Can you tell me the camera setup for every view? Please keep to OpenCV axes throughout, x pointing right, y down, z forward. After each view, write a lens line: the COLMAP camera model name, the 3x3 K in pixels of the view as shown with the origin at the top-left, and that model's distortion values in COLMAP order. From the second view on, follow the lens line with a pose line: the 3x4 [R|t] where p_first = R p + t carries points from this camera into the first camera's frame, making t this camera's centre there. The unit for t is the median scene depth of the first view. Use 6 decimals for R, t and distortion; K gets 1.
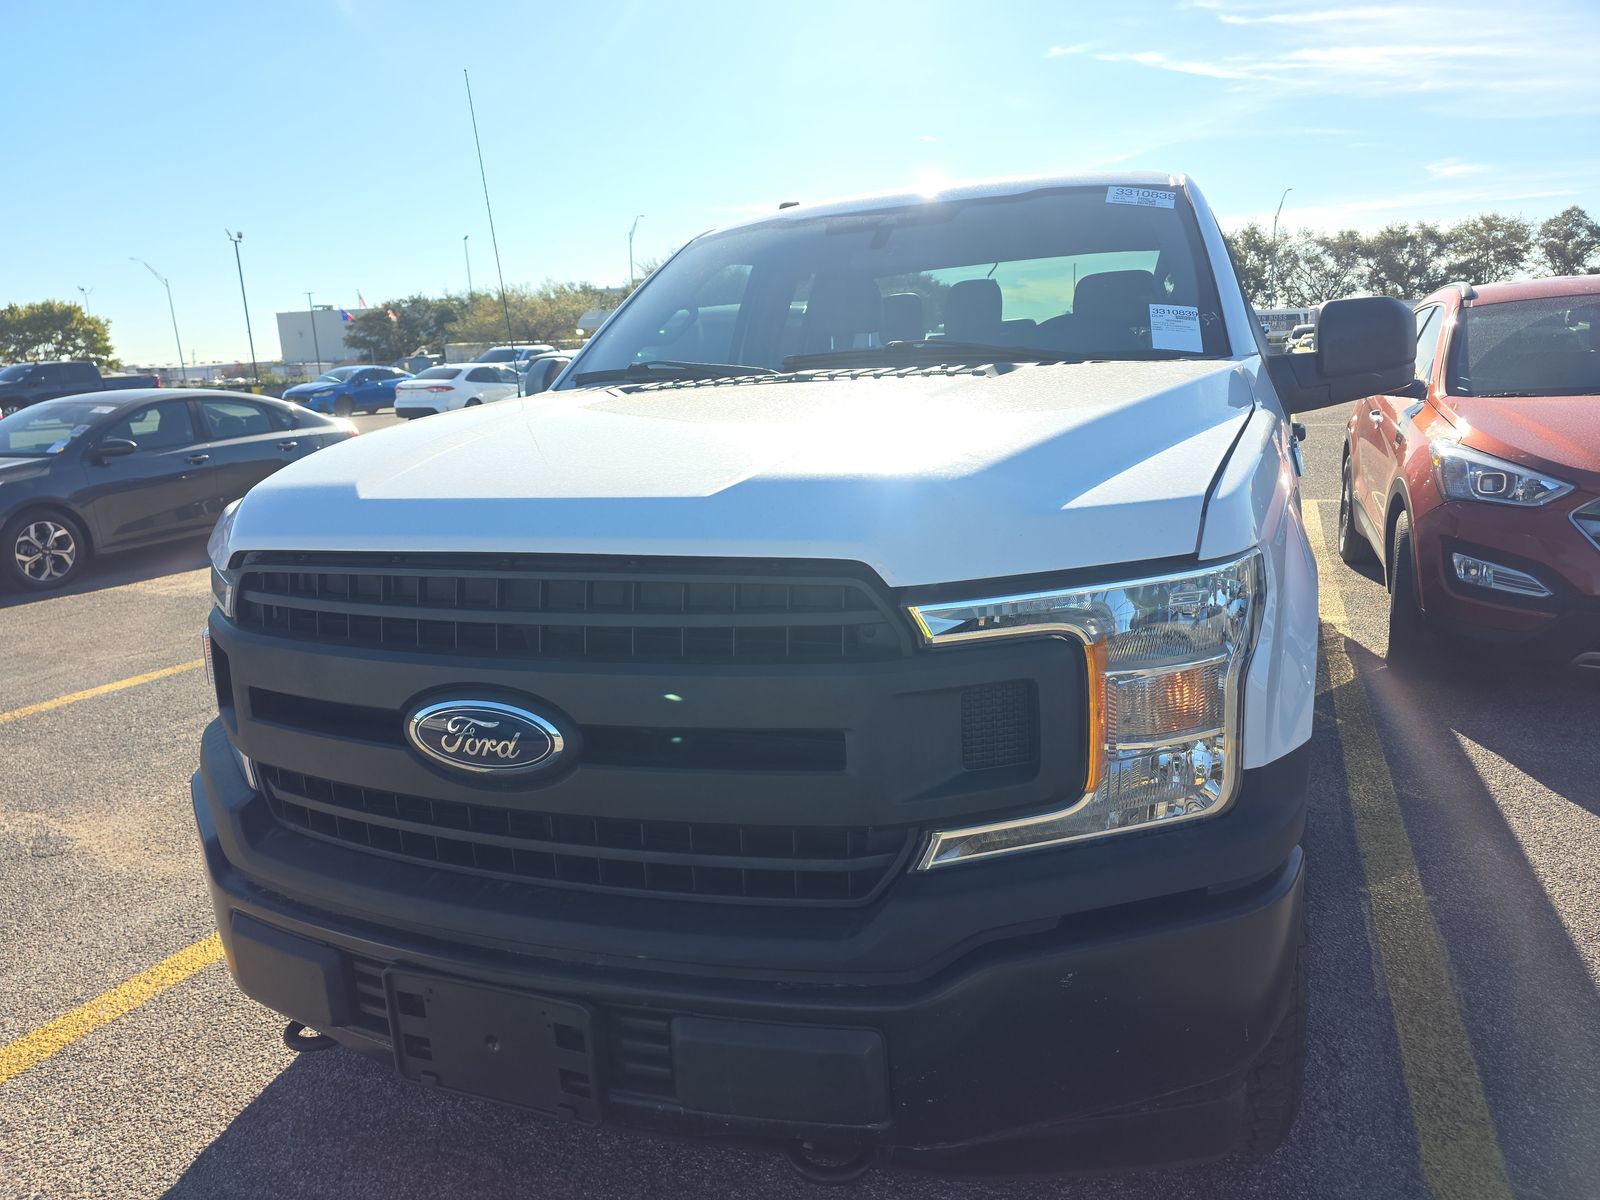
lens RADIAL K [[1082.6, 0, 795.3], [0, 1082.6, 623.9], [0, 0, 1]] dist [0.067129, -0.064816]
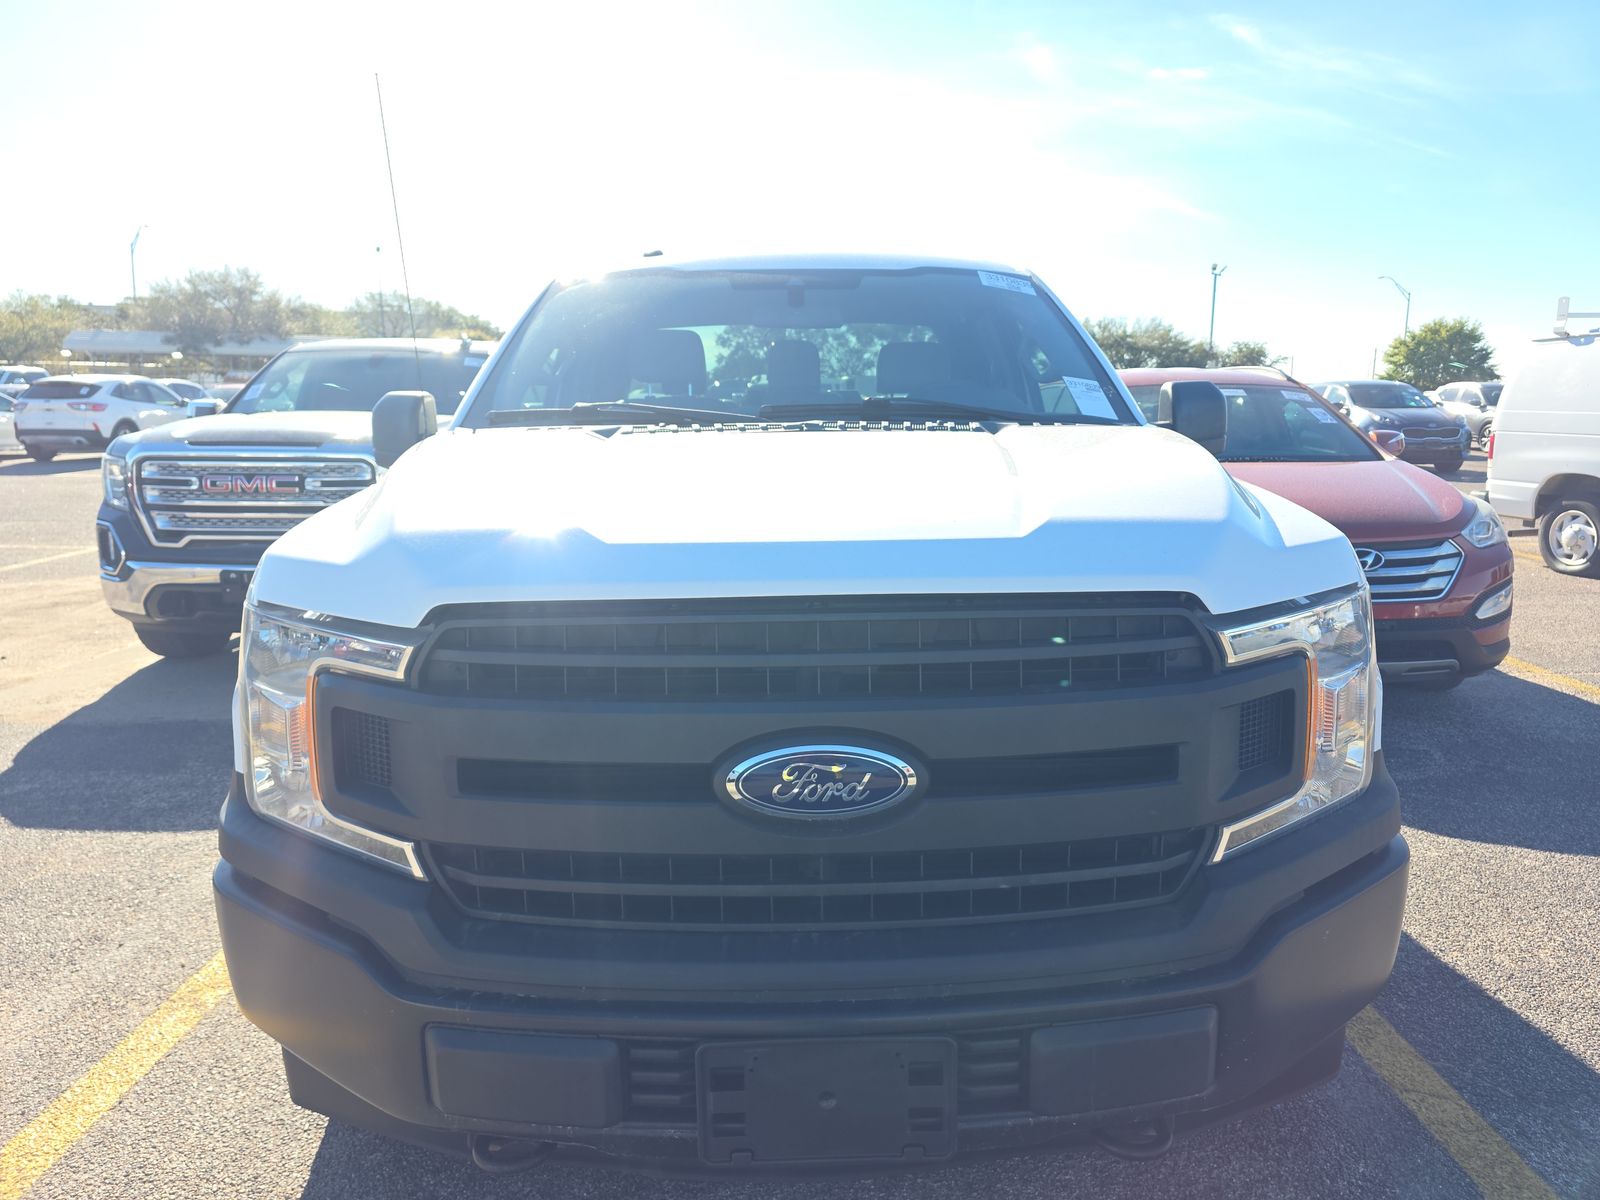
lens RADIAL K [[1082.6, 0, 795.3], [0, 1082.6, 623.9], [0, 0, 1]] dist [0.067129, -0.064816]
pose [[0.914101, -0.035617, 0.403920, -0.337670], [0.053506, 0.998019, -0.033083, -0.003788], [-0.401941, 0.051853, 0.914196, 0.051022]]
